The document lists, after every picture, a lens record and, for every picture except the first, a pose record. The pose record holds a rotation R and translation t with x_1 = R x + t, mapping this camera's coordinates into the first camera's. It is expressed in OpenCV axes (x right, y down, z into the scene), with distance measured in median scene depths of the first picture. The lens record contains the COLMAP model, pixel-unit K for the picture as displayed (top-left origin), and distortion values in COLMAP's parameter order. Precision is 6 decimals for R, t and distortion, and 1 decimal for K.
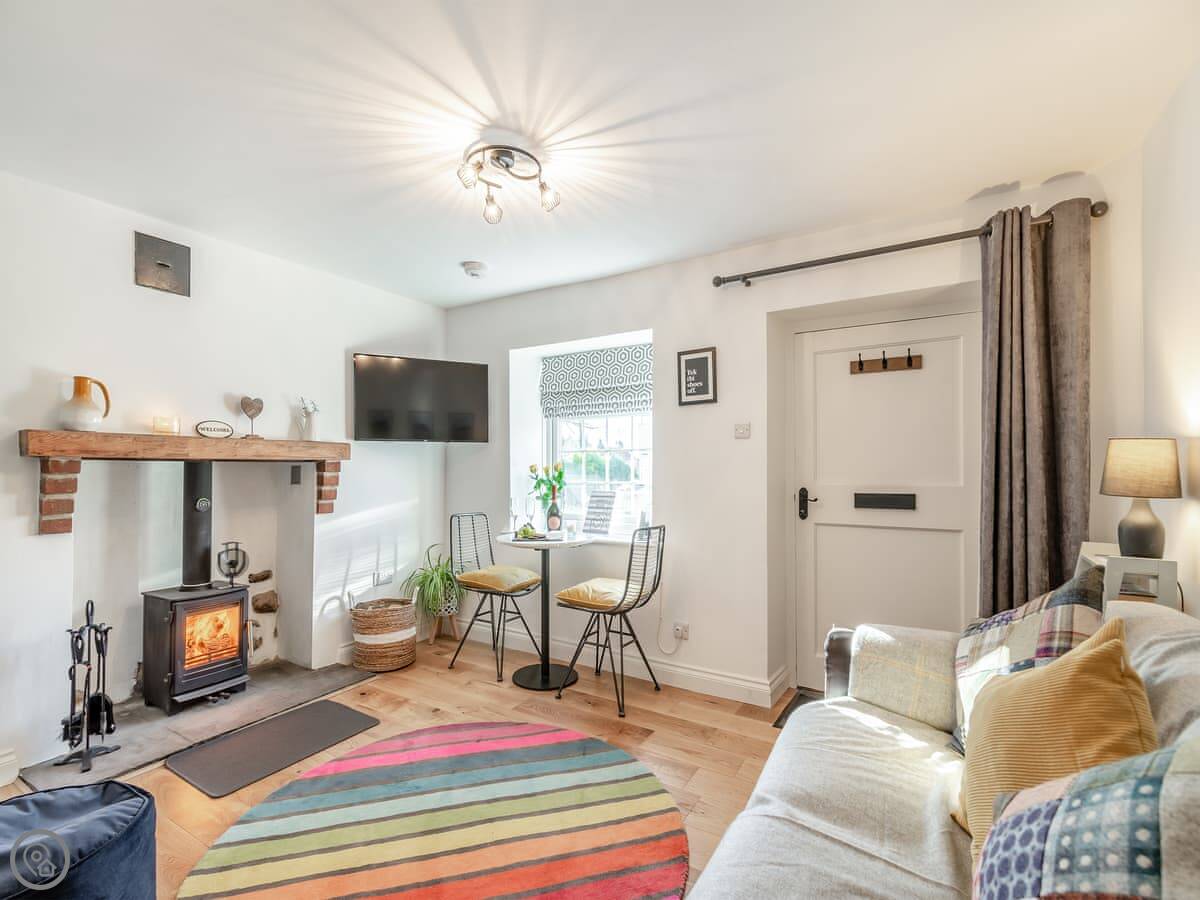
lens RADIAL K [[548.7, 0, 596.4], [0, 548.7, 465.4], [0, 0, 1]] dist [0.012723, 0.000054]
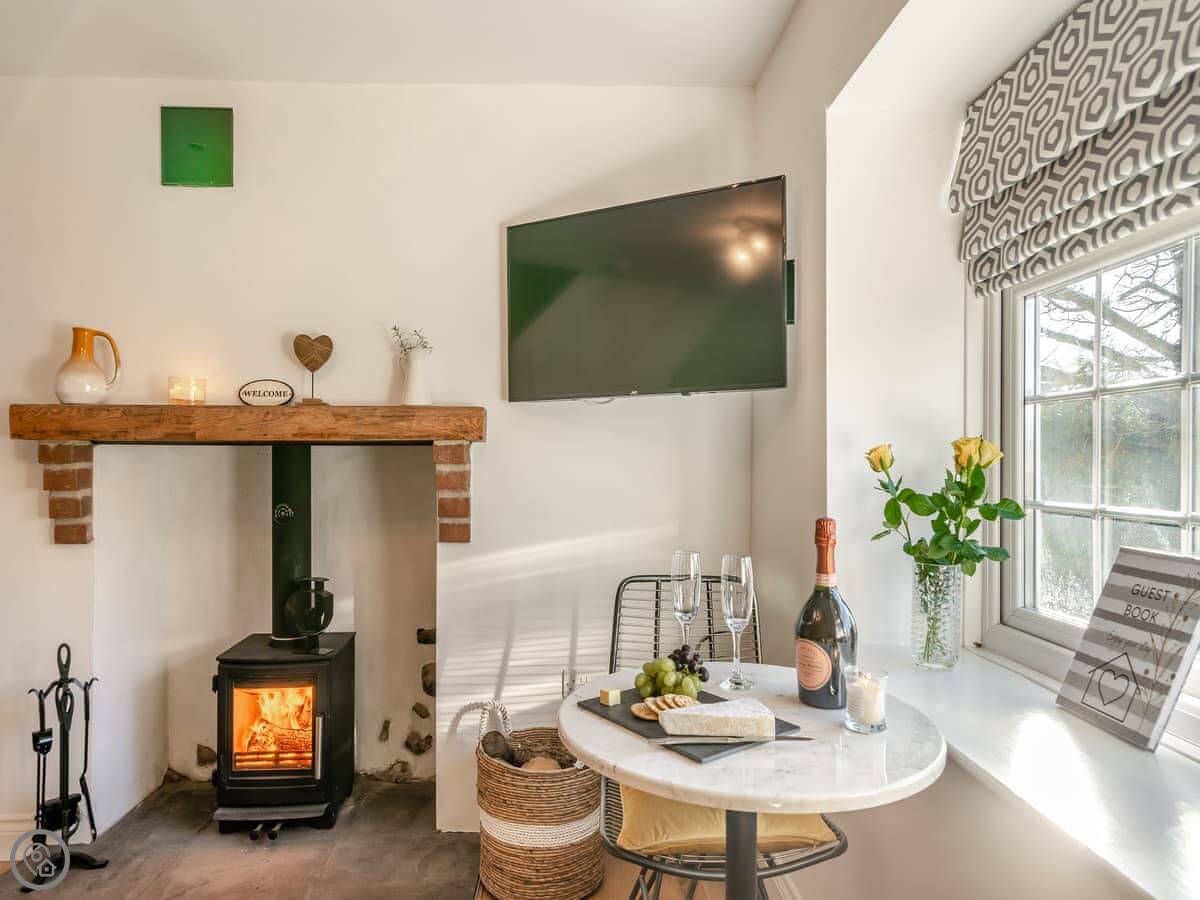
lens RADIAL K [[723.5, 0, 595.7], [0, 723.5, 458.0], [0, 0, 1]] dist [0.006364, -0.000194]
pose [[0.559718, -0.000279, -0.828683, 0.157724], [0.002054, 0.999997, 0.001051, 0.005902], [0.828680, -0.002291, 0.559717, 0.732805]]
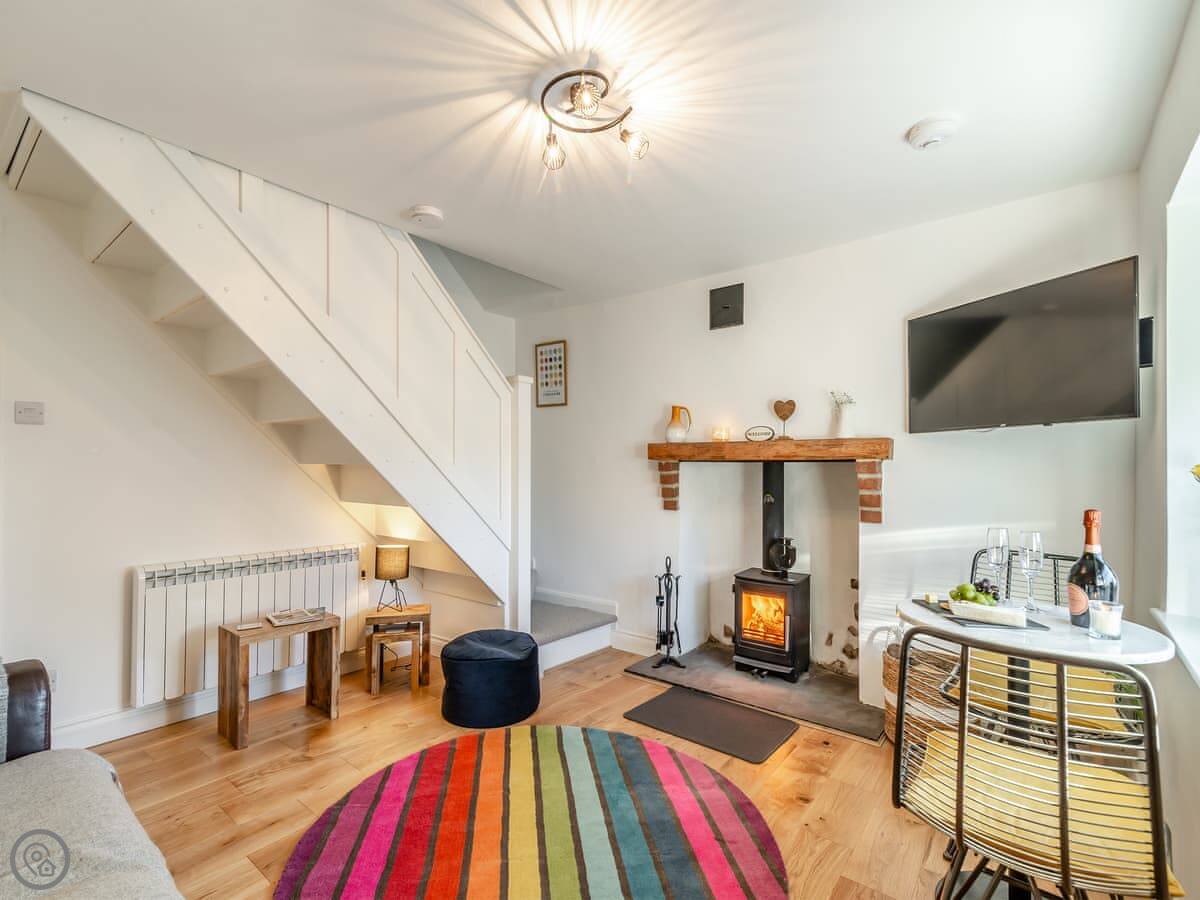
lens RADIAL K [[548.7, 0, 596.4], [0, 548.7, 465.4], [0, 0, 1]] dist [0.012723, 0.000054]
pose [[-0.127400, -0.005024, -0.991839, 0.400260], [-0.003233, 0.999984, -0.004650, 0.004911], [0.991846, 0.002614, -0.127414, 0.698502]]
